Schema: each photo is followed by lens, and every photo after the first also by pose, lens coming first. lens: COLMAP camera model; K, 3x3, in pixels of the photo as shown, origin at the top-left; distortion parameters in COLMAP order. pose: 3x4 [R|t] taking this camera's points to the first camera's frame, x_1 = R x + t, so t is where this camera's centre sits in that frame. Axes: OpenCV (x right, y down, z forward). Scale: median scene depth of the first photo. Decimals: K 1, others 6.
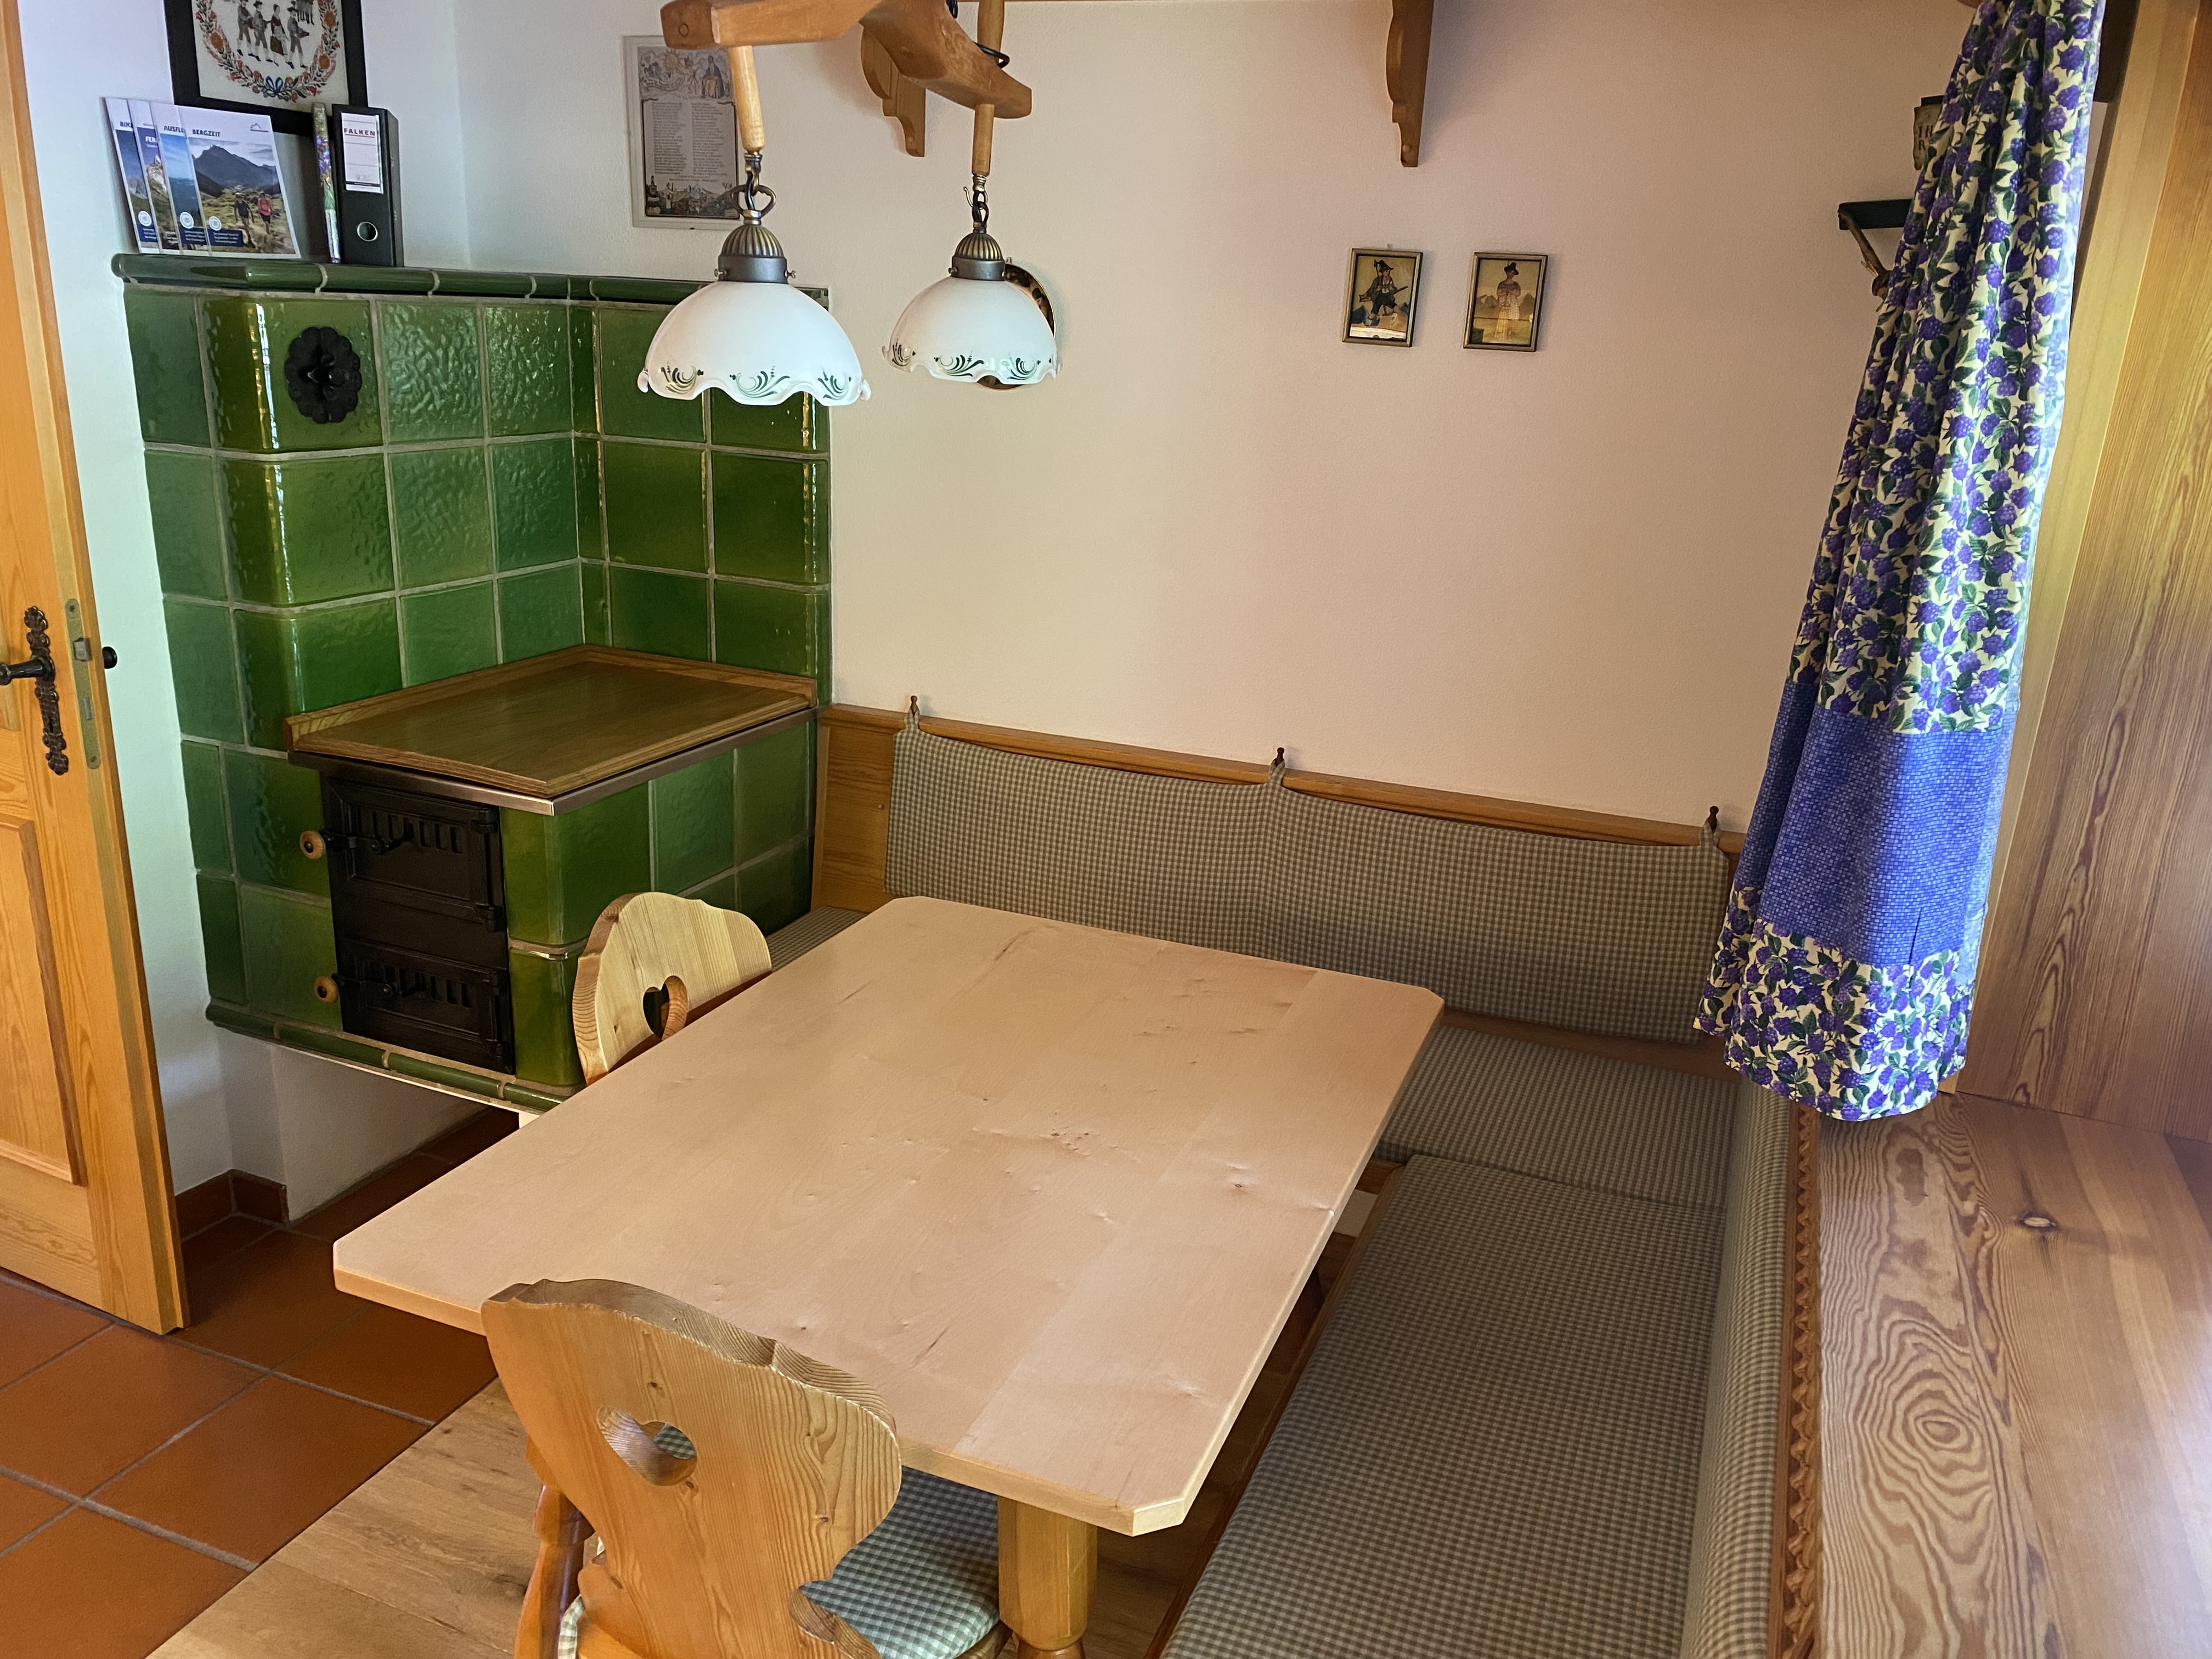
lens RADIAL K [[1677.7, 0, 1106.1], [0, 1677.7, 835.3], [0, 0, 1]] dist [0.007092, -0.003007]
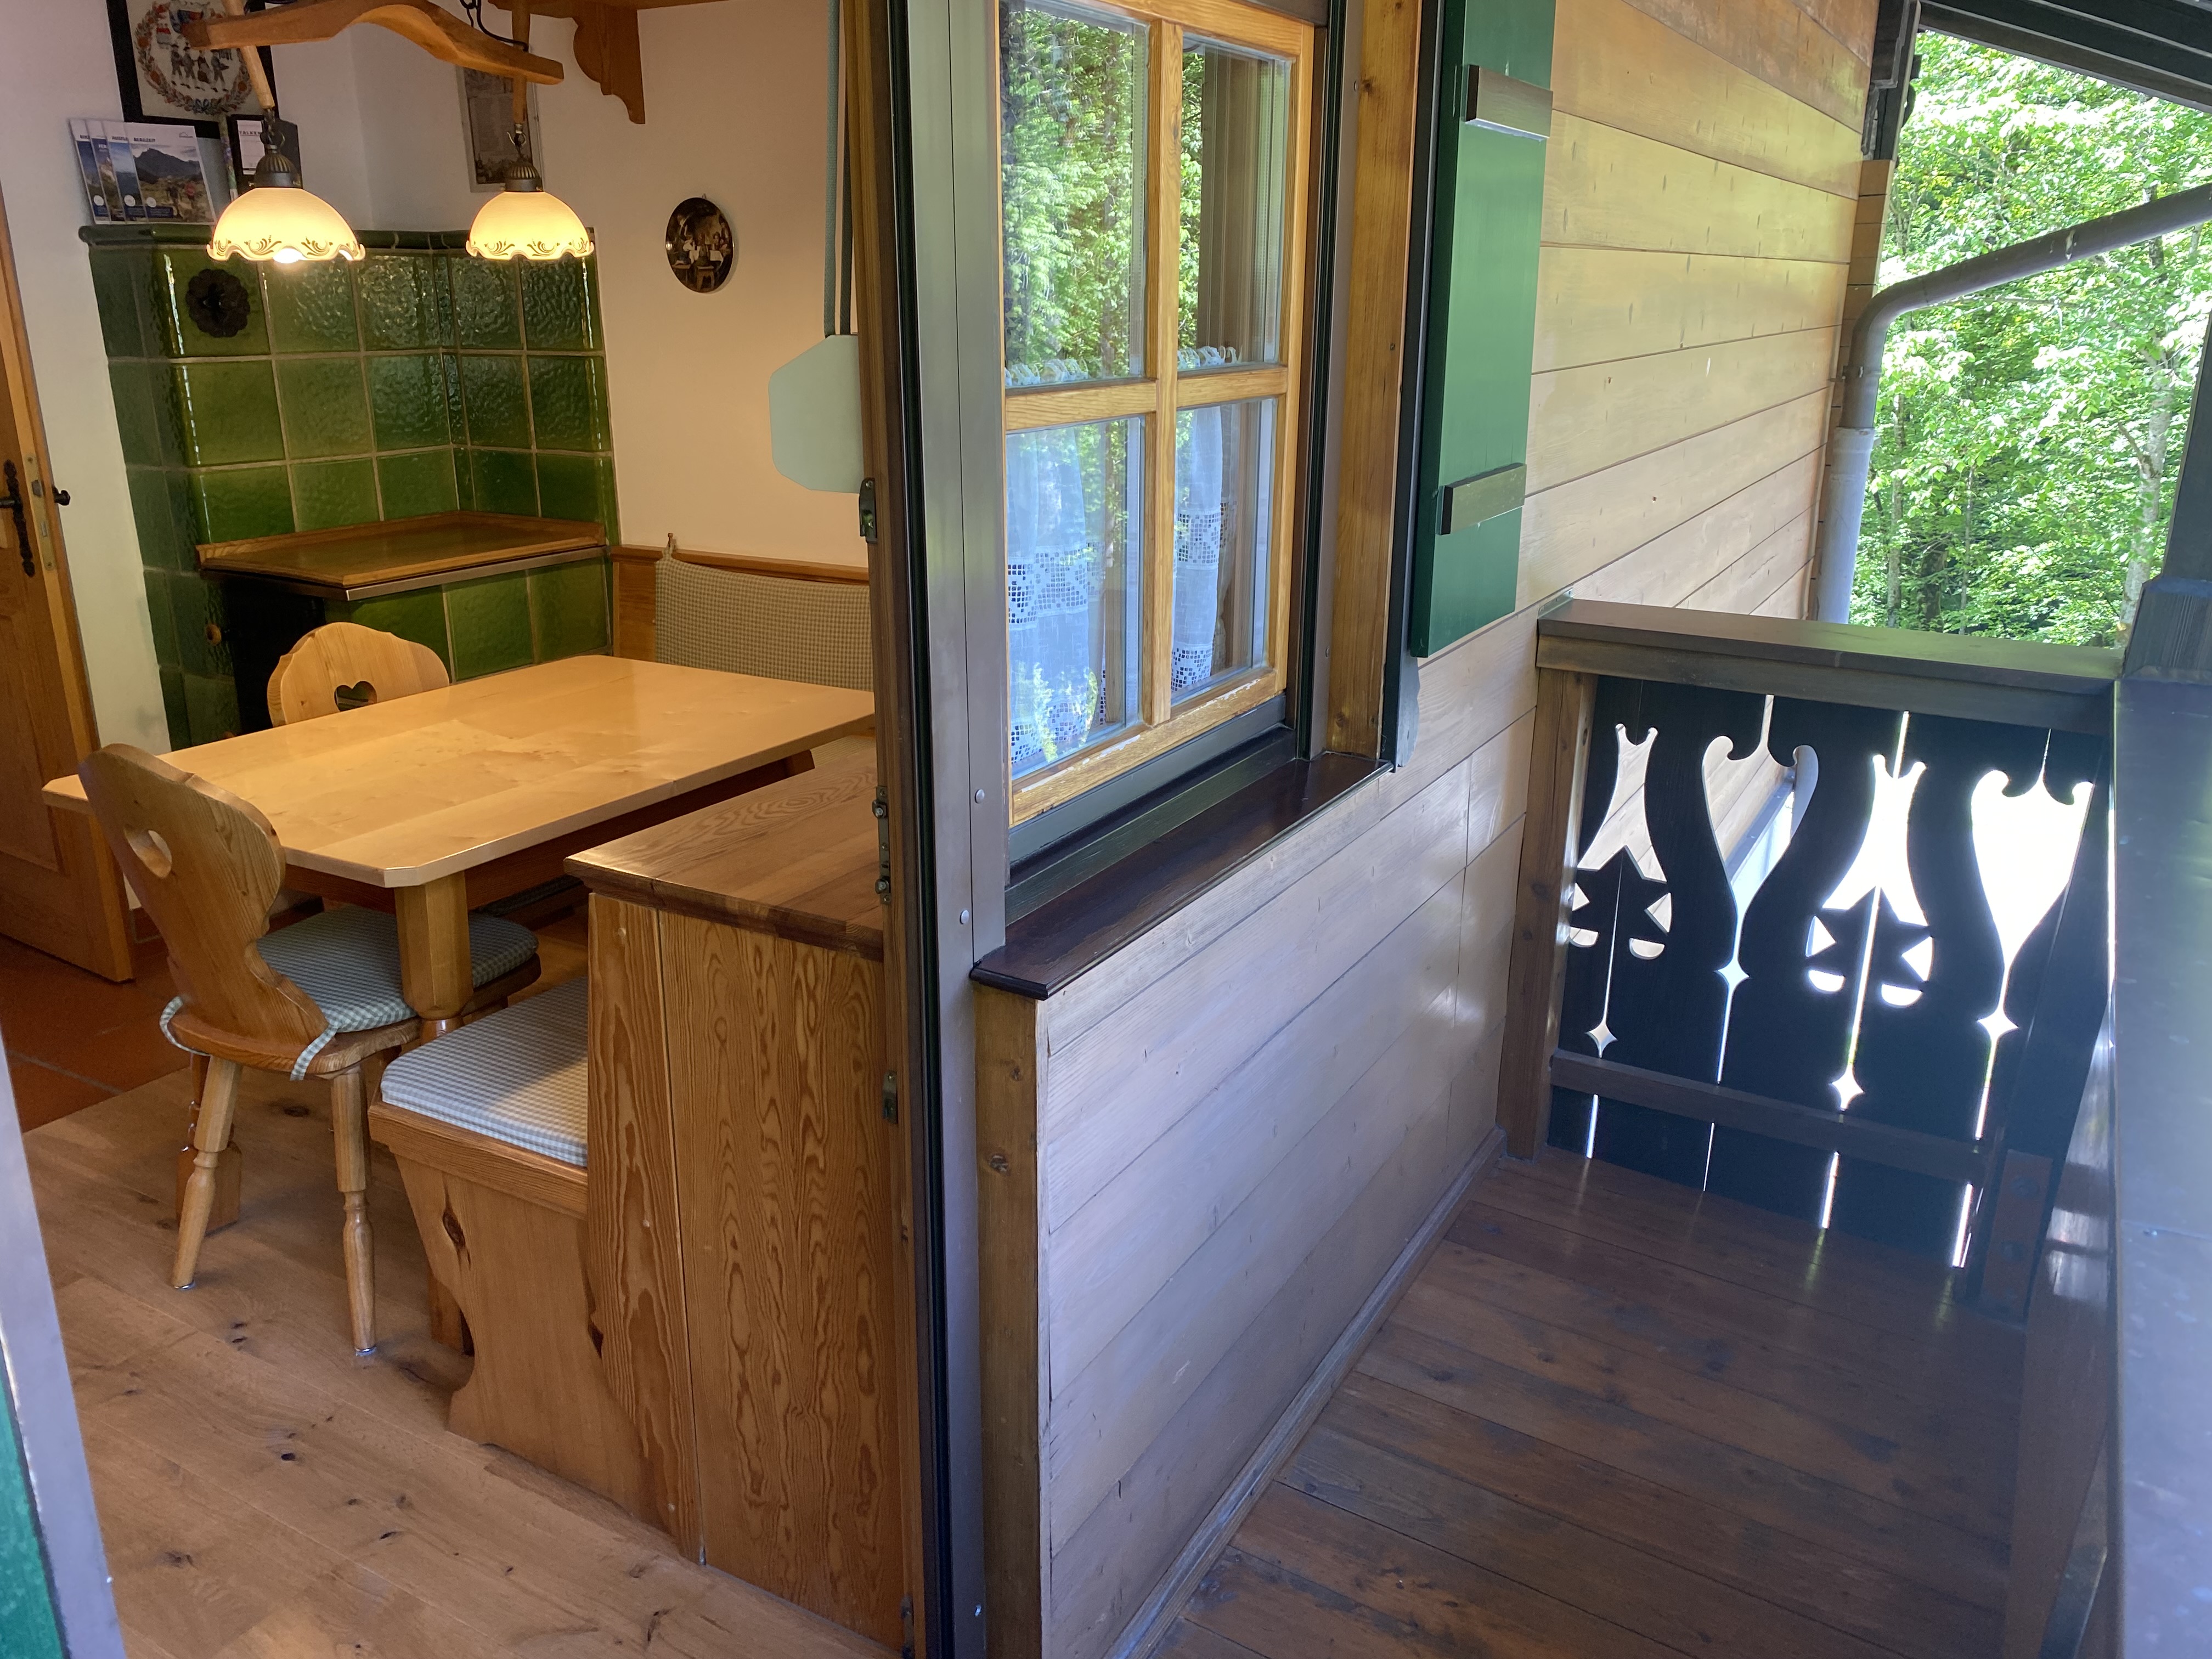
lens RADIAL K [[1677.7, 0, 1093.6], [0, 1677.7, 789.8], [0, 0, 1]] dist [0.007092, -0.003007]
pose [[0.988845, -0.007253, -0.148768, 0.468082], [0.004366, 0.999796, -0.019722, 0.166427], [0.148881, 0.018853, 0.988675, -0.284690]]
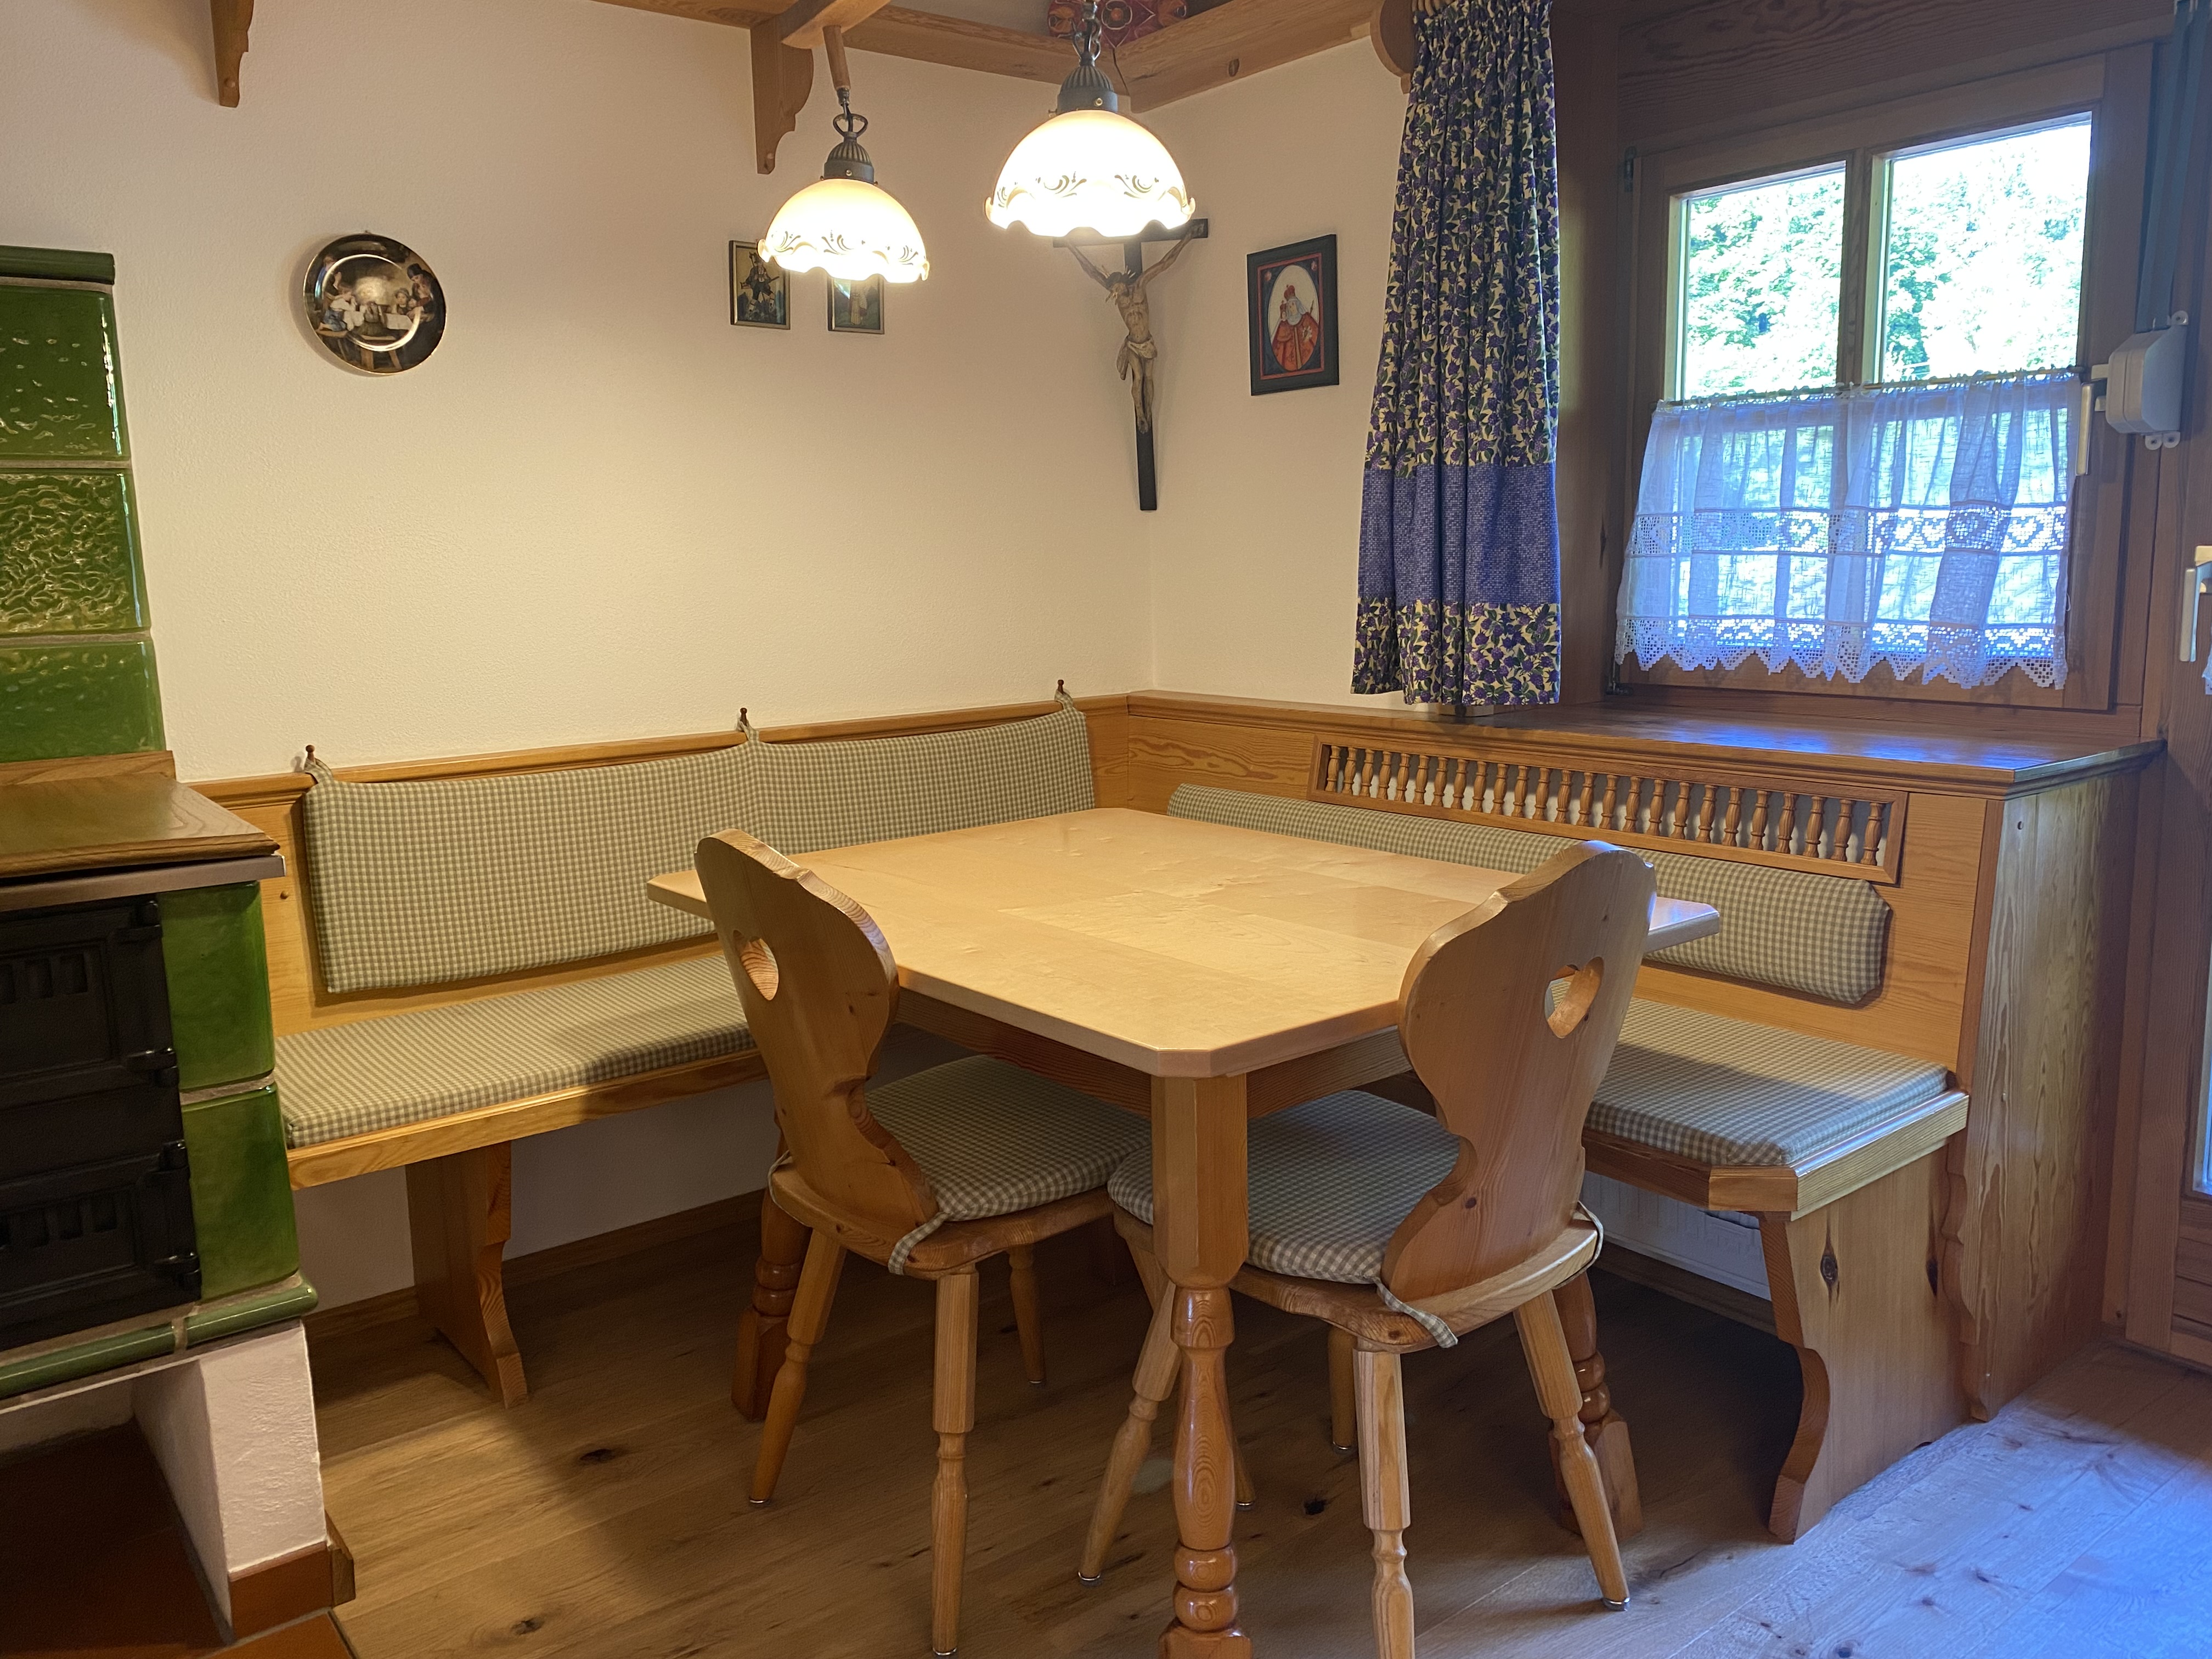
lens RADIAL K [[1677.7, 0, 1119.5], [0, 1677.7, 819.5], [0, 0, 1]] dist [0.007092, -0.003007]
pose [[0.490663, -0.193343, 0.849628, -0.688501], [0.310427, 0.949881, 0.036884, 0.047138], [-0.814177, 0.245650, 0.526091, 0.284409]]
